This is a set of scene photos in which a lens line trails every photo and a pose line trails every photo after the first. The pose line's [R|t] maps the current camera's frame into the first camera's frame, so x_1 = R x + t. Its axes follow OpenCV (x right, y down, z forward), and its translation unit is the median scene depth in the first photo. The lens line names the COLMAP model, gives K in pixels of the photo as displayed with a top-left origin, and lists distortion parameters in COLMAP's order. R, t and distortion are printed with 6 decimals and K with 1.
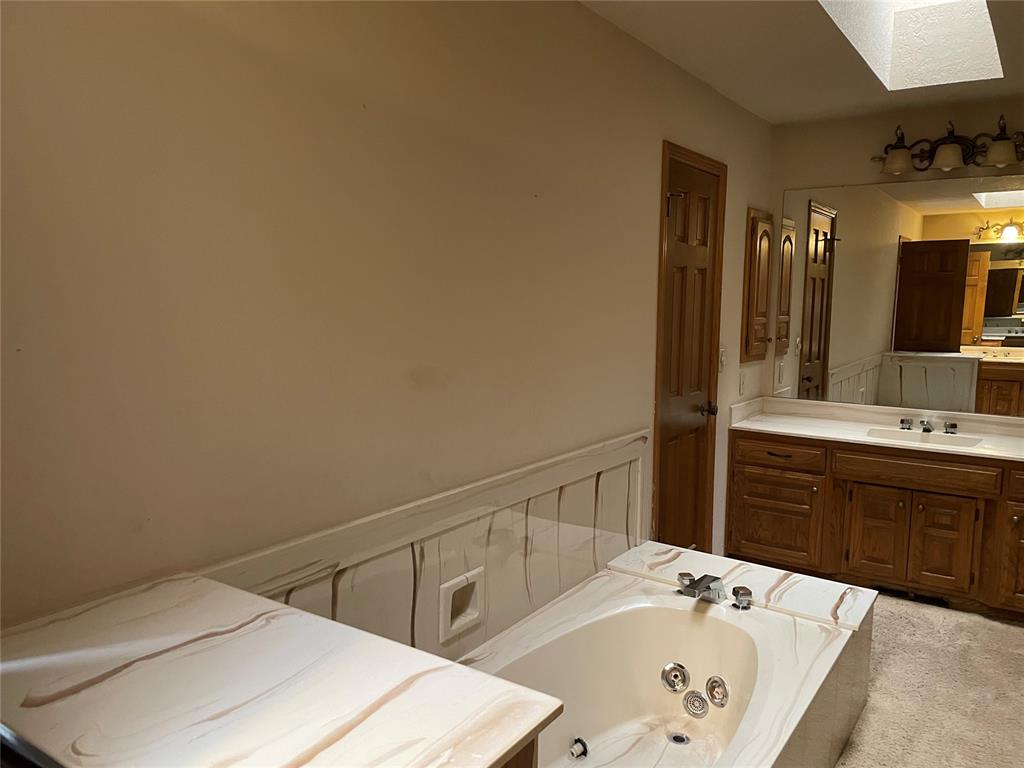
lens RADIAL K [[774.1, 0, 507.7], [0, 774.1, 387.6], [0, 0, 1]] dist [0.099503, -0.136901]
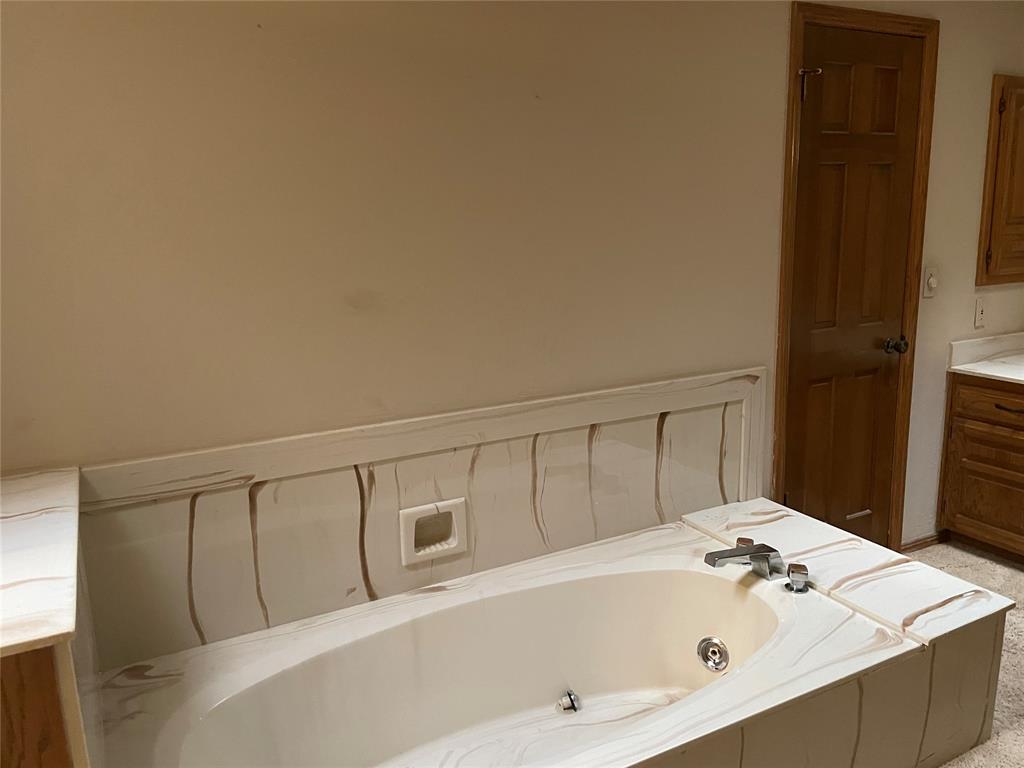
lens RADIAL K [[774.1, 0, 507.7], [0, 774.1, 387.6], [0, 0, 1]] dist [0.099503, -0.136901]
pose [[0.882292, 0.059991, -0.466864, 0.377197], [-0.014405, 0.994822, 0.100610, -0.005269], [0.470482, -0.082043, 0.878587, 0.149918]]
